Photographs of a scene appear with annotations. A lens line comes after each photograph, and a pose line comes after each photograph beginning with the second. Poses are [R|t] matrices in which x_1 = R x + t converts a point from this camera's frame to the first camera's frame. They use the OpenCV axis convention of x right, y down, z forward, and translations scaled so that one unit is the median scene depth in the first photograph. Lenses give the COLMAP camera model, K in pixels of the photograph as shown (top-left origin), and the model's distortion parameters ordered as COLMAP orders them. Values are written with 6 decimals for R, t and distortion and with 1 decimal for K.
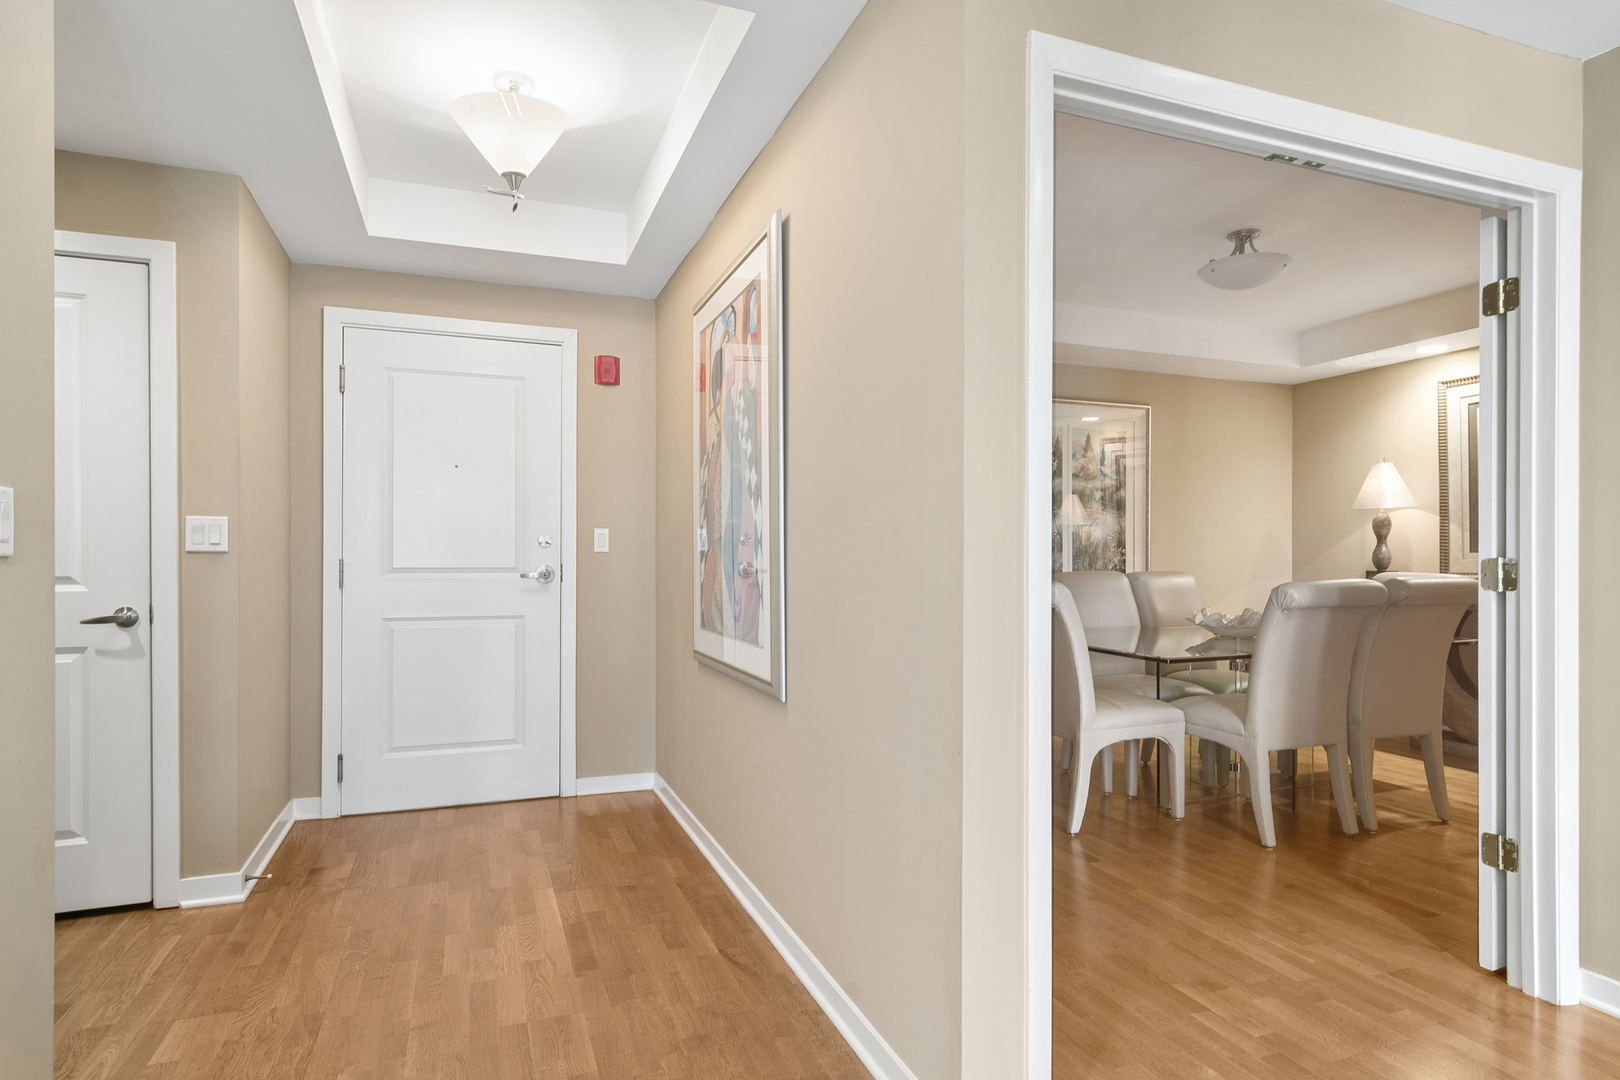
lens RADIAL K [[896.7, 0, 806.8], [0, 896.7, 541.9], [0, 0, 1]] dist [0.000076, 0.000019]
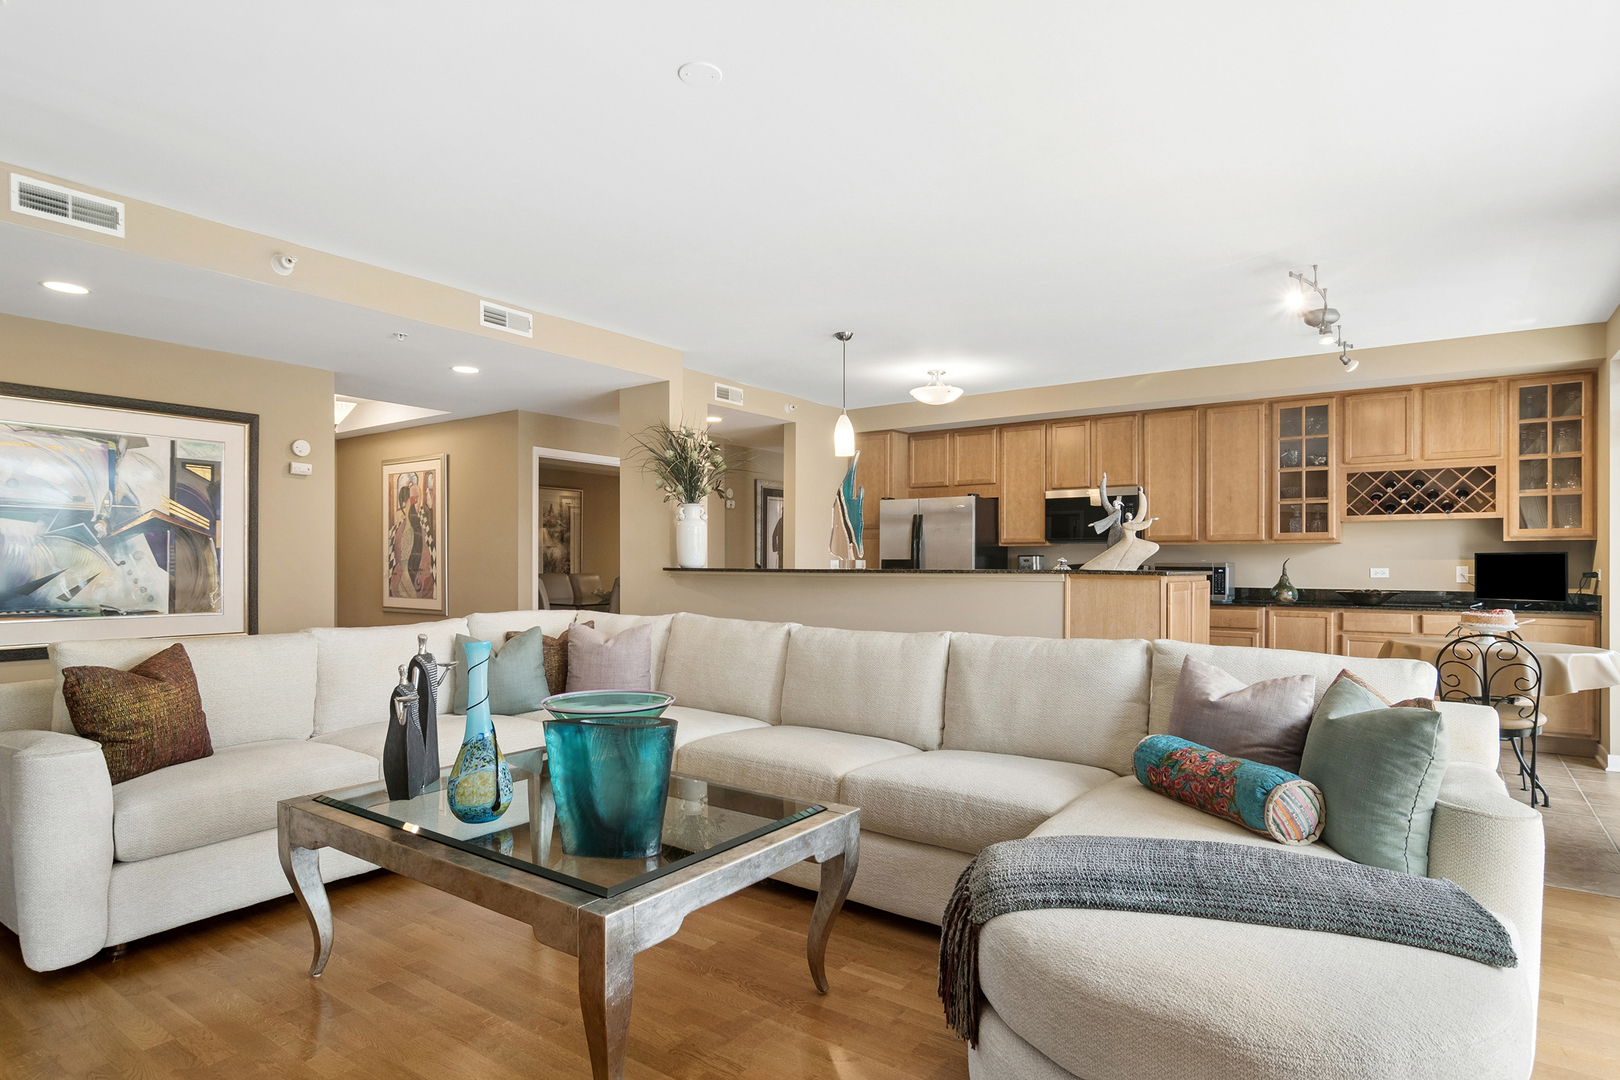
lens RADIAL K [[876.1, 0, 808.4], [0, 876.1, 555.2], [0, 0, 1]] dist [-0.001613, 0.001304]
pose [[0.834835, 0.005078, 0.550476, -0.375163], [-0.008657, 0.999955, 0.003903, -0.027269], [-0.550432, -0.008024, 0.834842, -1.264788]]
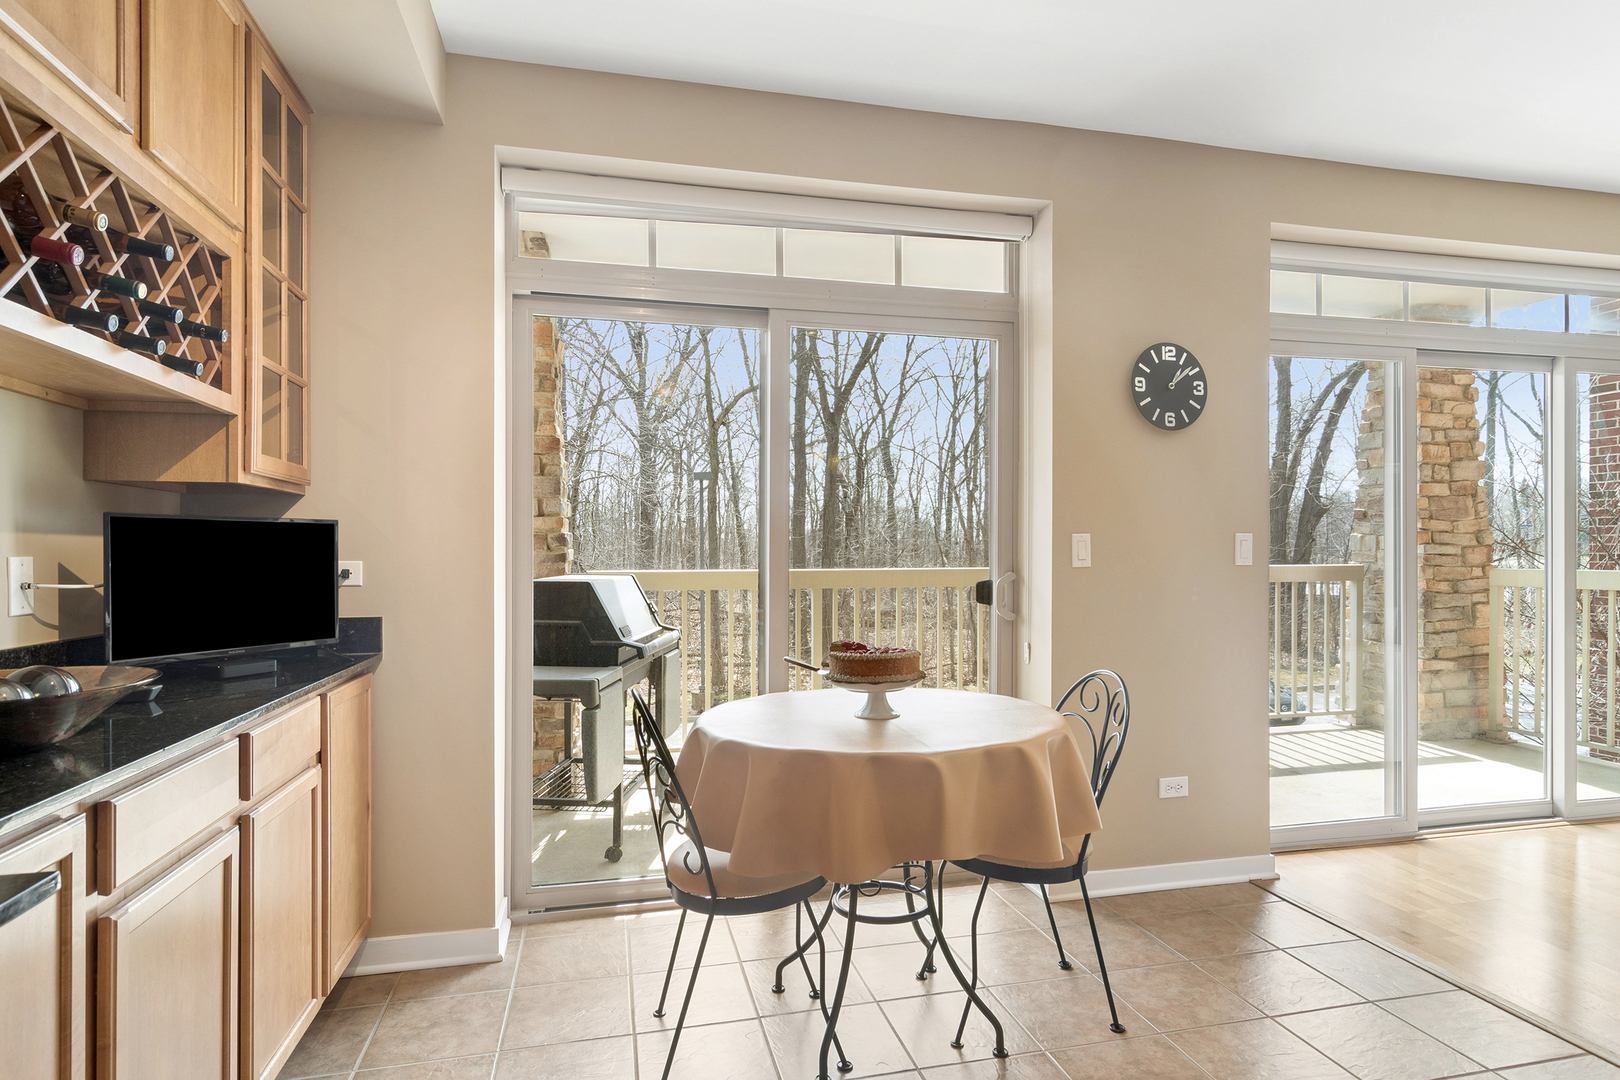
lens RADIAL K [[870.9, 0, 811.2], [0, 870.9, 556.4], [0, 0, 1]] dist [-0.001805, 0.000111]
pose [[-0.991150, 0.001170, 0.132744, 0.874460], [-0.000227, 0.999945, -0.010504, -0.009116], [-0.132749, -0.010442, -0.991095, -0.326324]]
